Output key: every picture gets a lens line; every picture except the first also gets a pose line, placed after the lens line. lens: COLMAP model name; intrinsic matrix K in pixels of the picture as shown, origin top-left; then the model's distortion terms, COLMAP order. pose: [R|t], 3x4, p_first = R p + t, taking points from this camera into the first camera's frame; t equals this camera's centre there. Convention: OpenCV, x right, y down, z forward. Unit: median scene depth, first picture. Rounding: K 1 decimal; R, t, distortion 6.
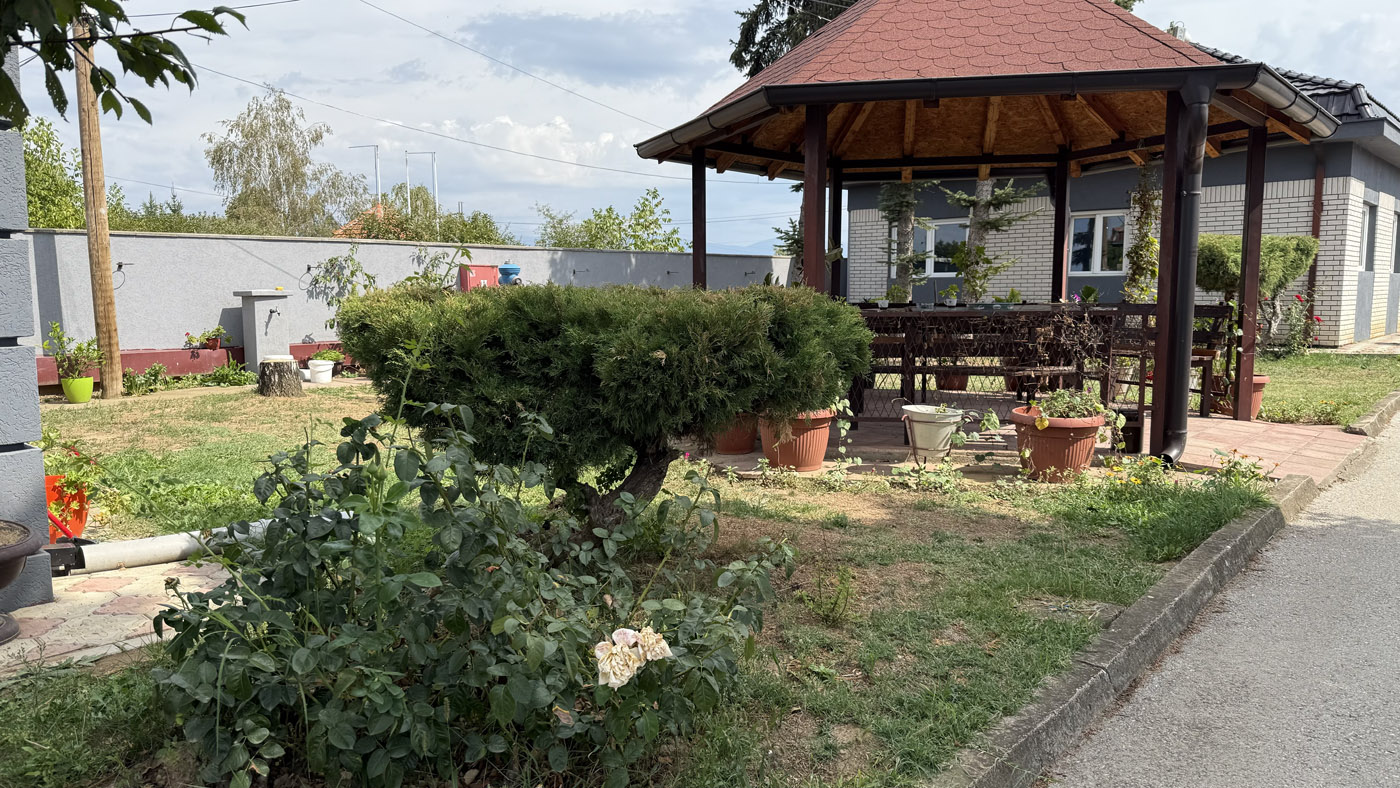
lens RADIAL K [[983.4, 0, 694.5], [0, 983.4, 406.8], [0, 0, 1]] dist [0.088775, -0.128978]
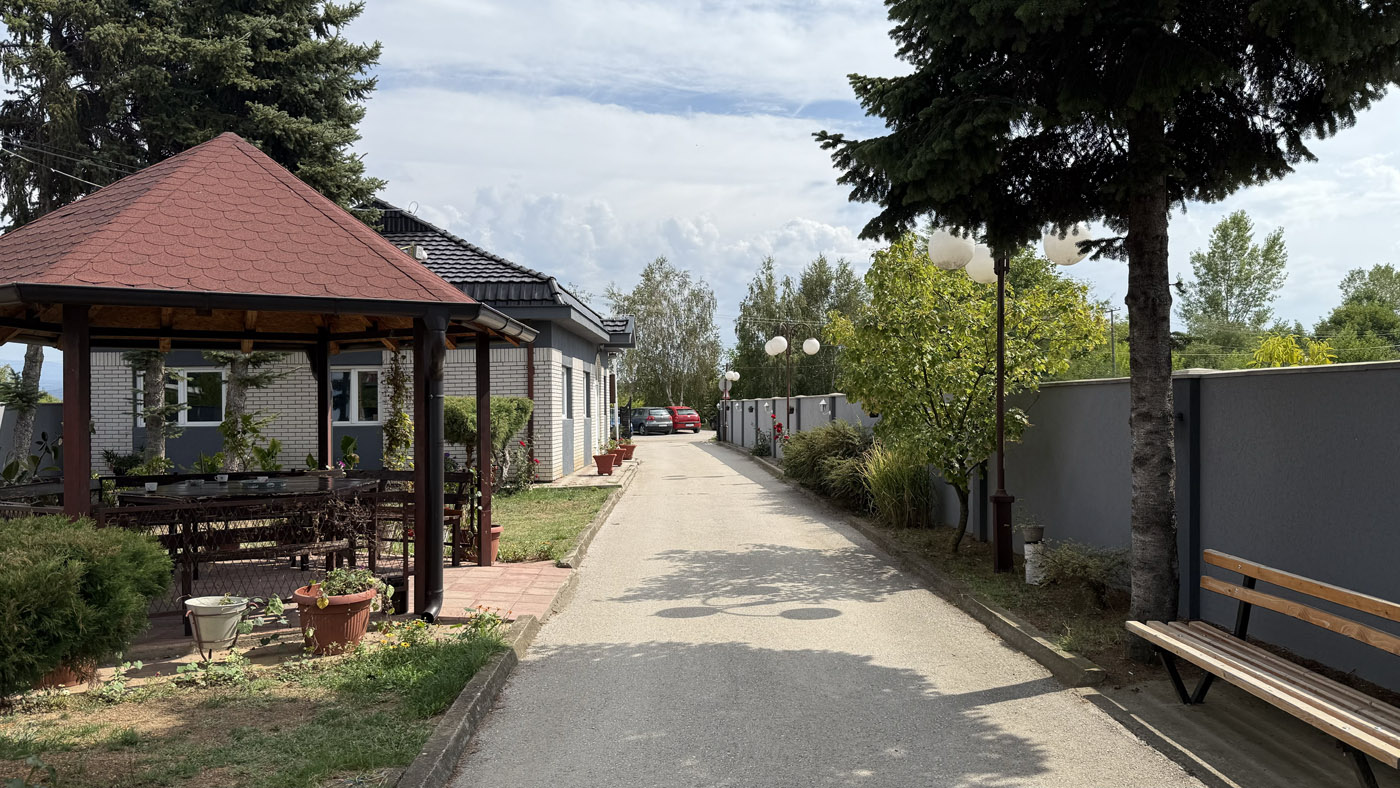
lens RADIAL K [[983.4, 0, 707.0], [0, 983.4, 394.0], [0, 0, 1]] dist [0.088775, -0.128978]
pose [[0.748089, 0.004723, 0.663581, -0.047413], [0.087571, 0.990527, -0.105773, -0.039824], [-0.657795, 0.137238, 0.740589, -0.095493]]
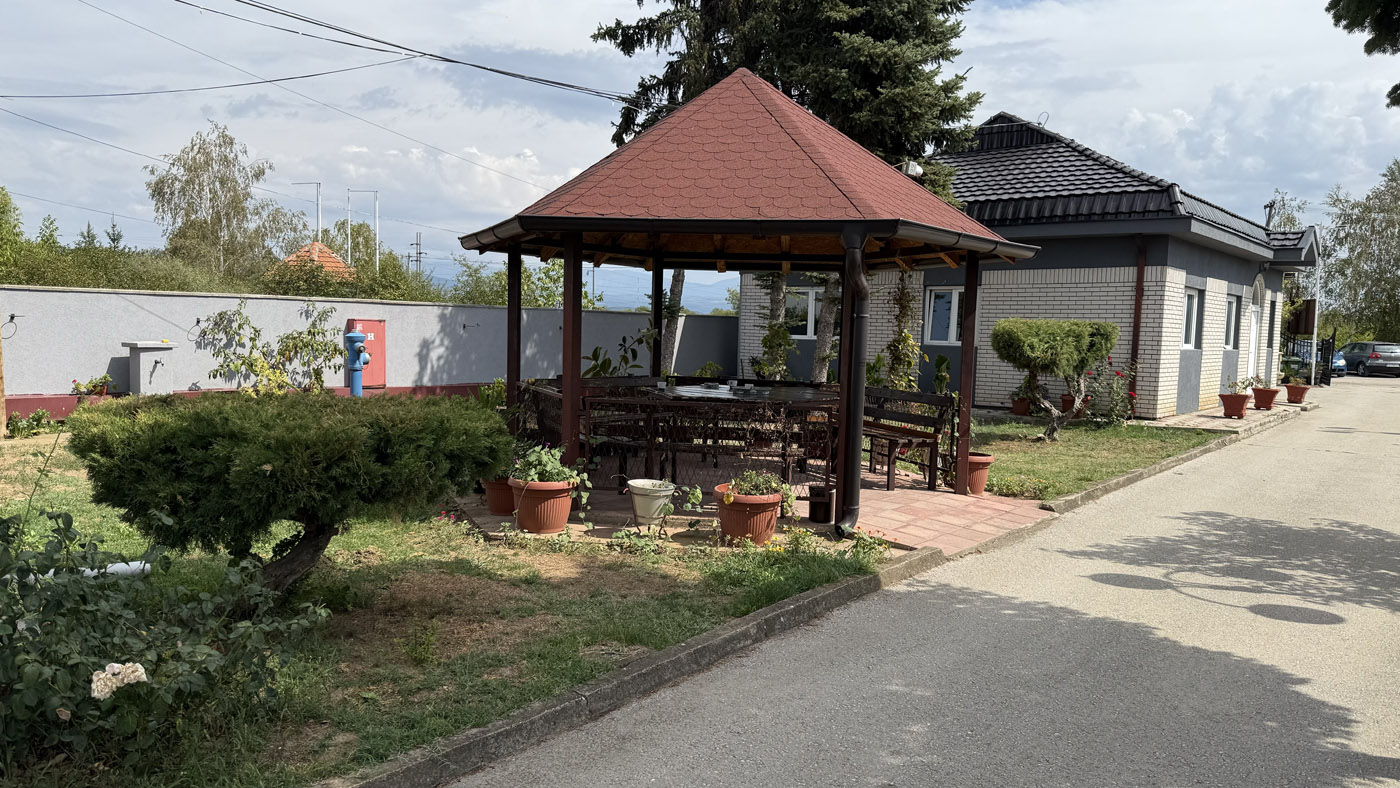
lens RADIAL K [[983.4, 0, 693.4], [0, 983.4, 411.4], [0, 0, 1]] dist [0.088775, -0.128978]
pose [[0.998886, 0.029691, 0.036684, 0.174208], [-0.028539, 0.999095, -0.031529, -0.035549], [-0.037587, 0.030447, 0.998829, -0.148575]]
